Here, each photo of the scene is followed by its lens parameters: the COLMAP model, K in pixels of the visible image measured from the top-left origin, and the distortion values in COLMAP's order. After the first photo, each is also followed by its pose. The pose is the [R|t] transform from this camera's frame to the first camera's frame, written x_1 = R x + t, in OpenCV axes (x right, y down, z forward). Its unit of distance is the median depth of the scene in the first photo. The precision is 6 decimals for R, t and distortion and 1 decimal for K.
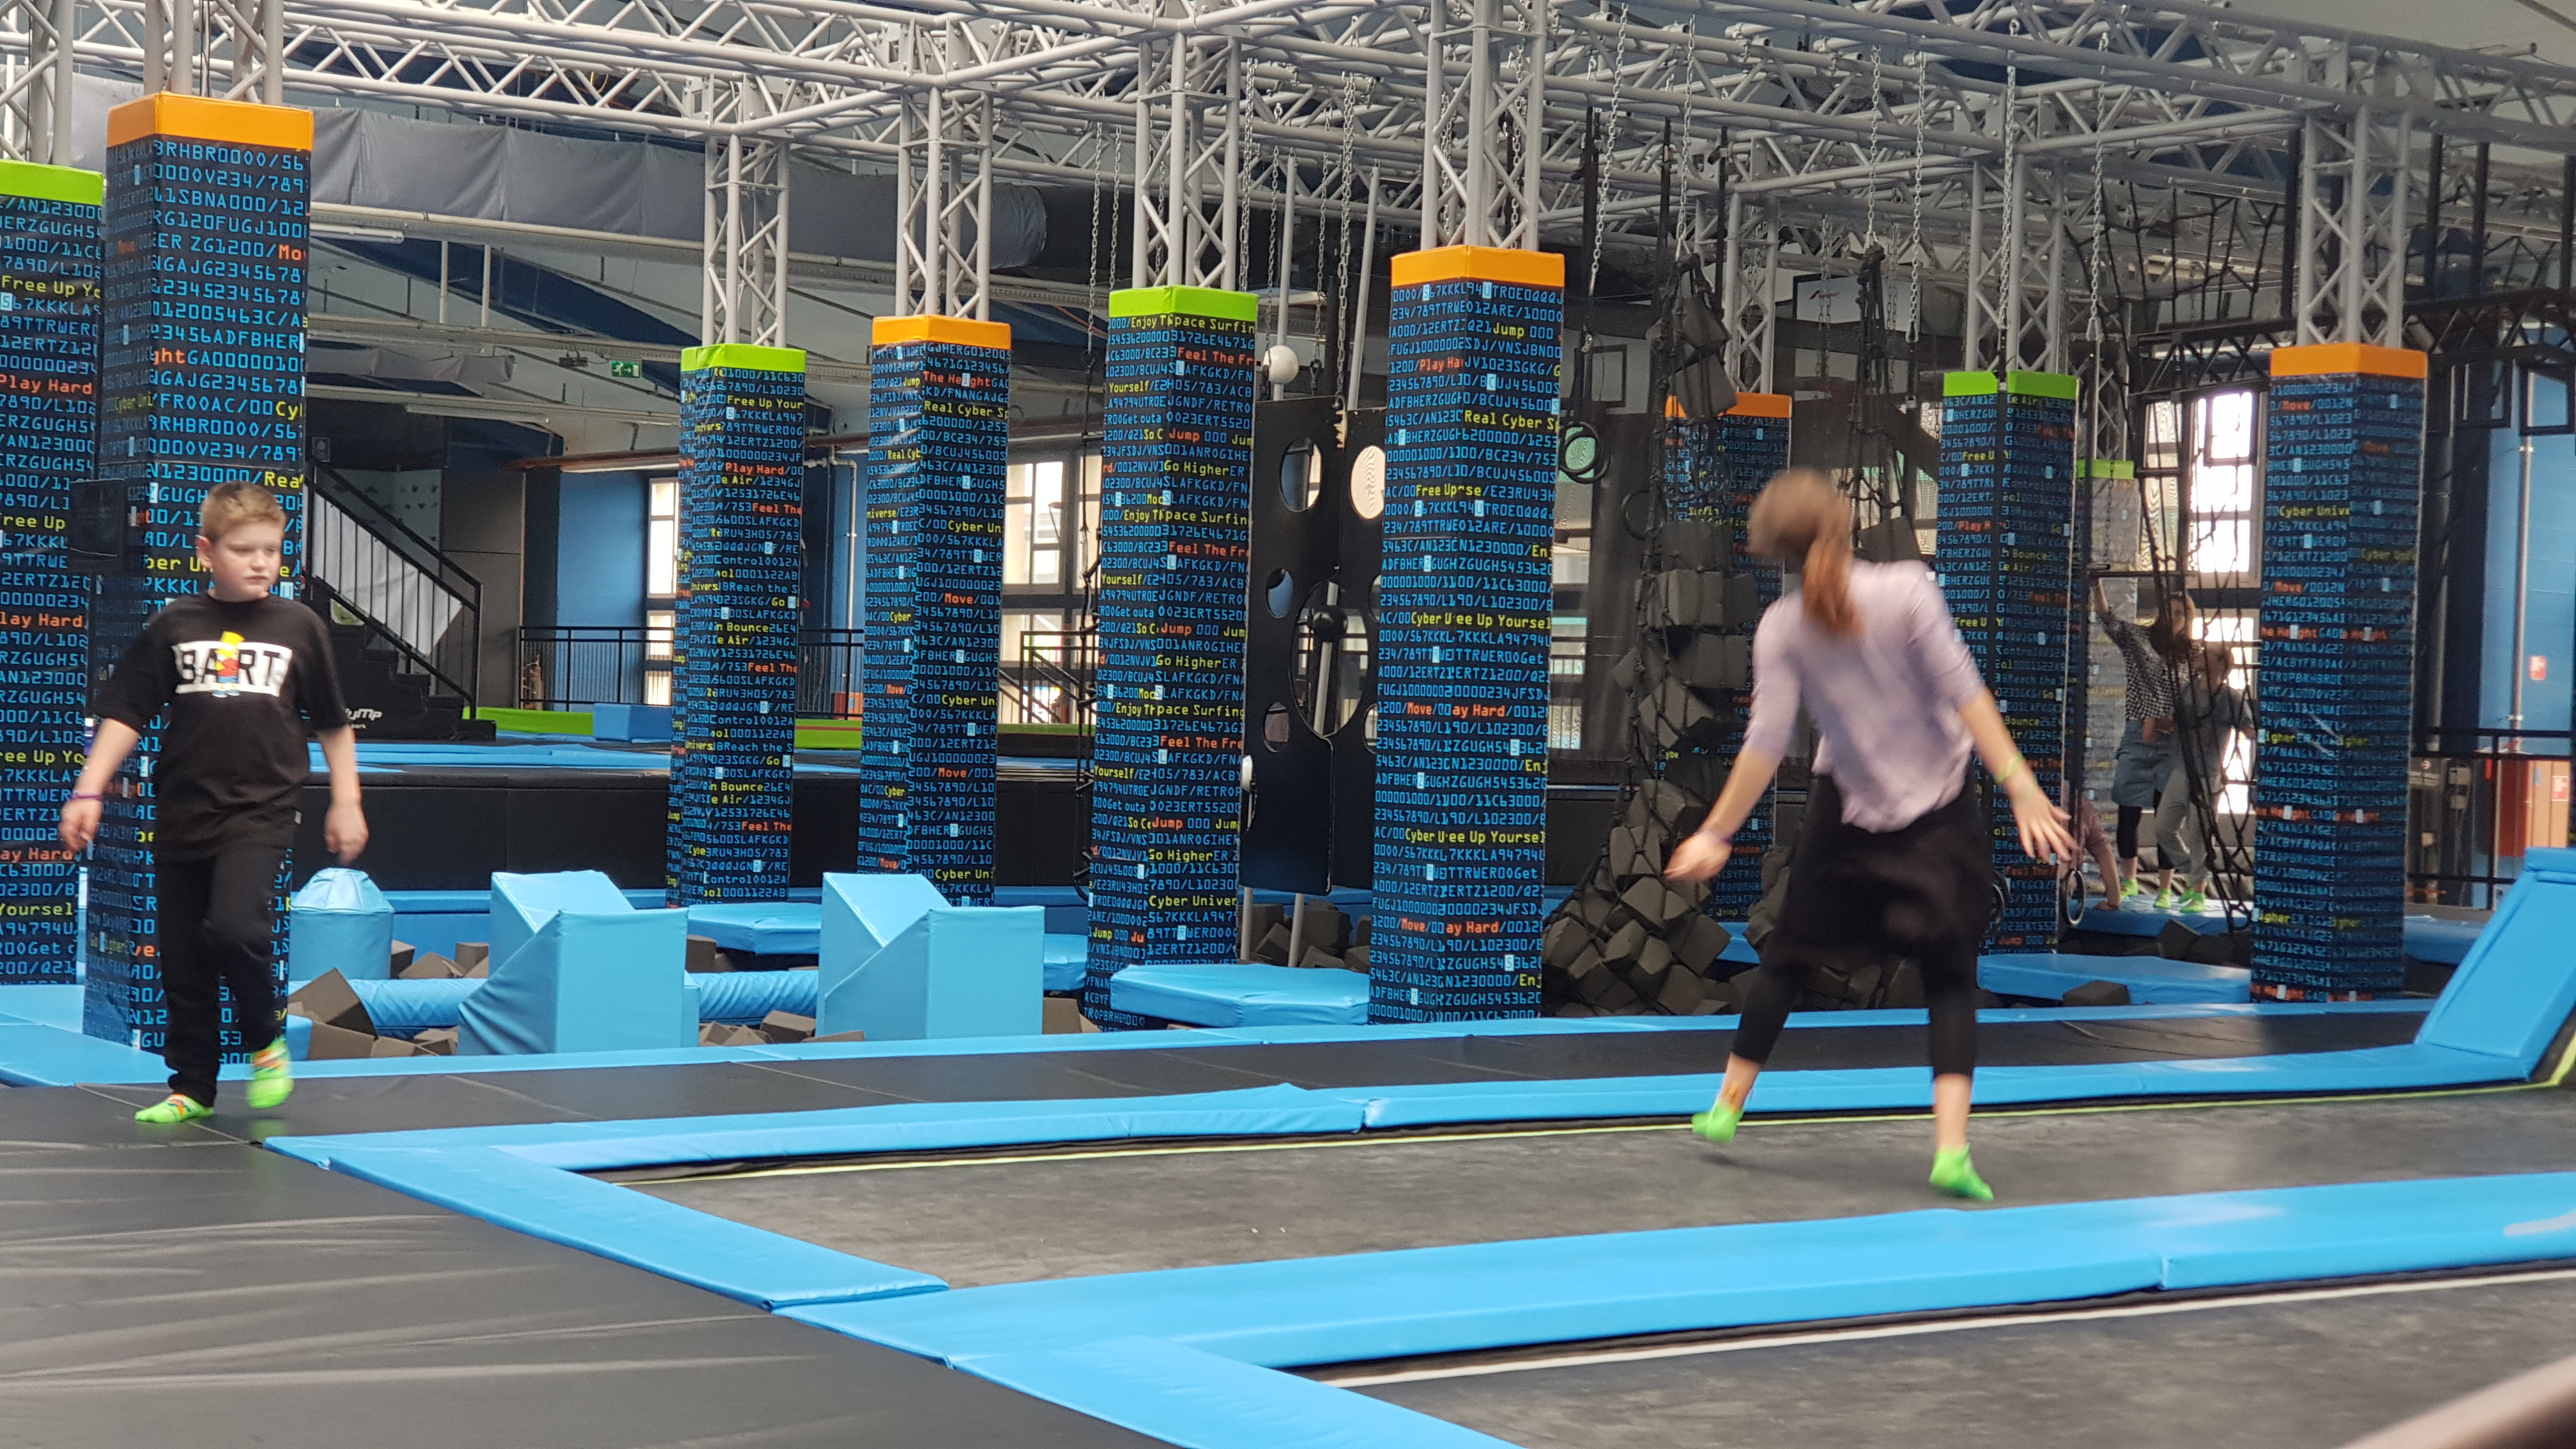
lens RADIAL K [[3771.6, 0, 1335.6], [0, 3771.6, 592.6], [0, 0, 1]] dist [0.115457, 0.000000]
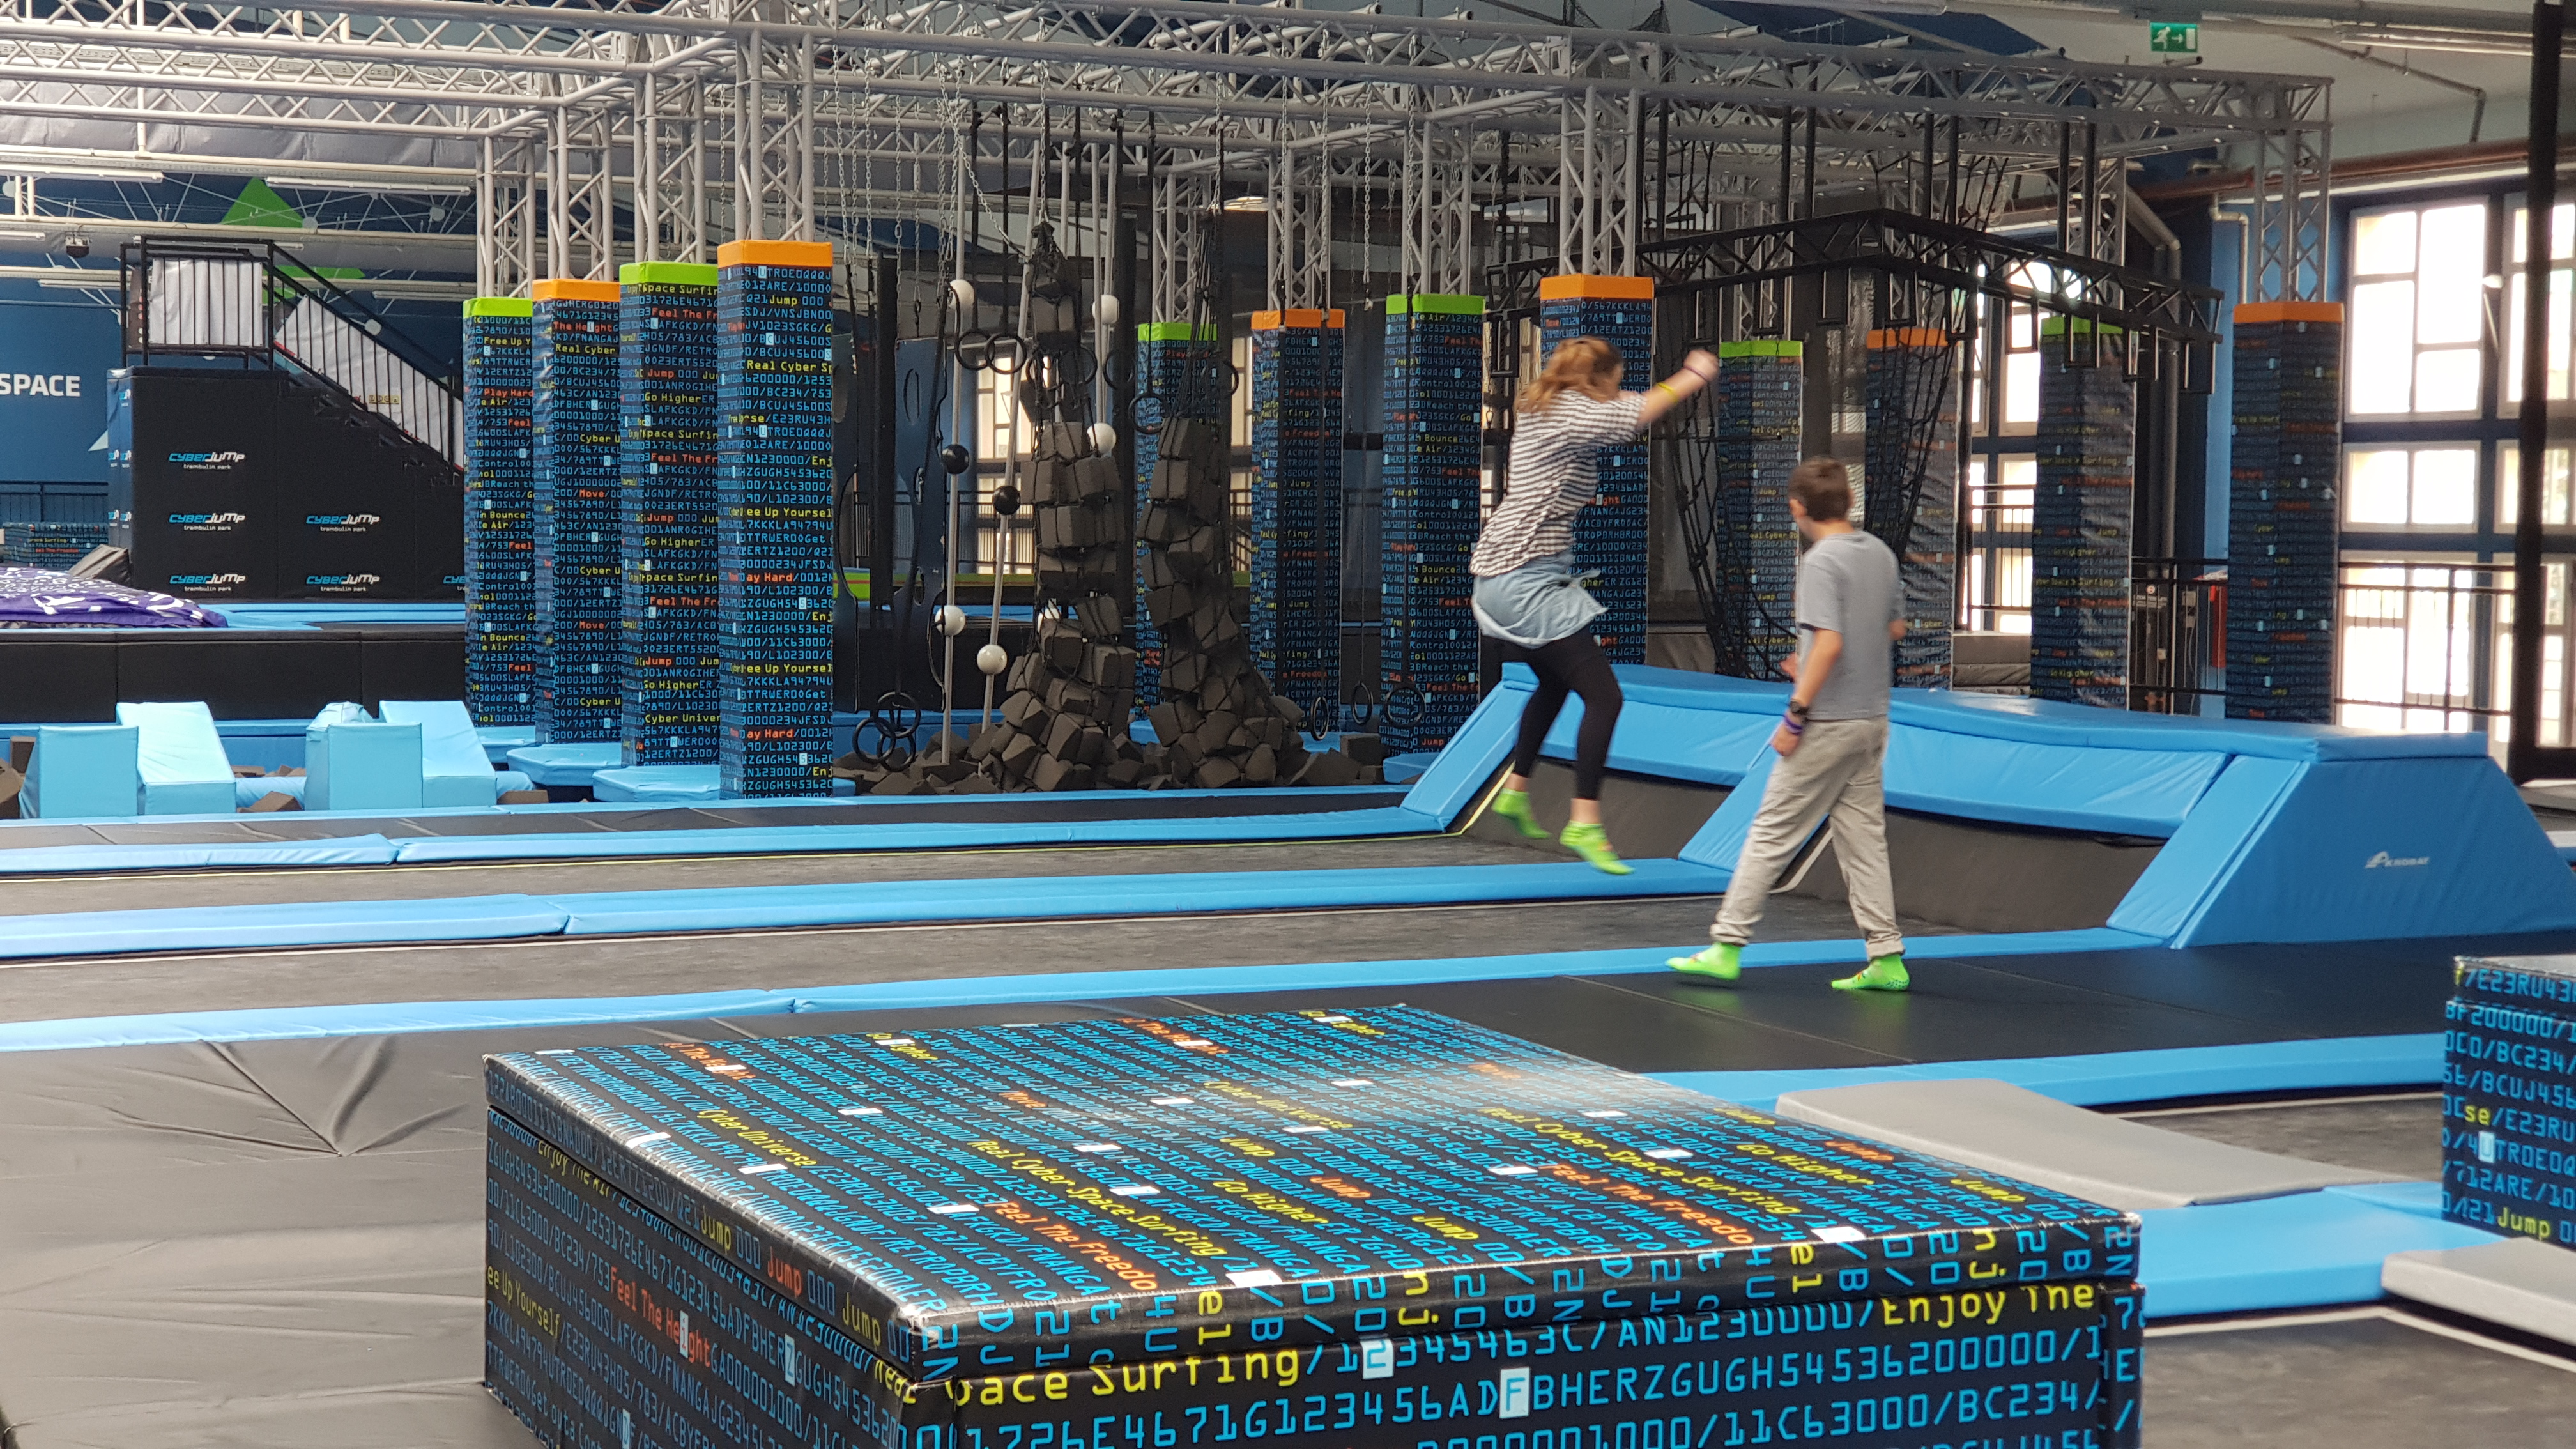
lens RADIAL K [[3771.6, 0, 1298.6], [0, 3771.6, 723.3], [0, 0, 1]] dist [0.115457, 0.000000]
pose [[0.981452, -0.008911, -0.191499, 0.442475], [0.023426, 0.997008, 0.073664, -0.011656], [0.190270, -0.076784, 0.978725, -0.291730]]
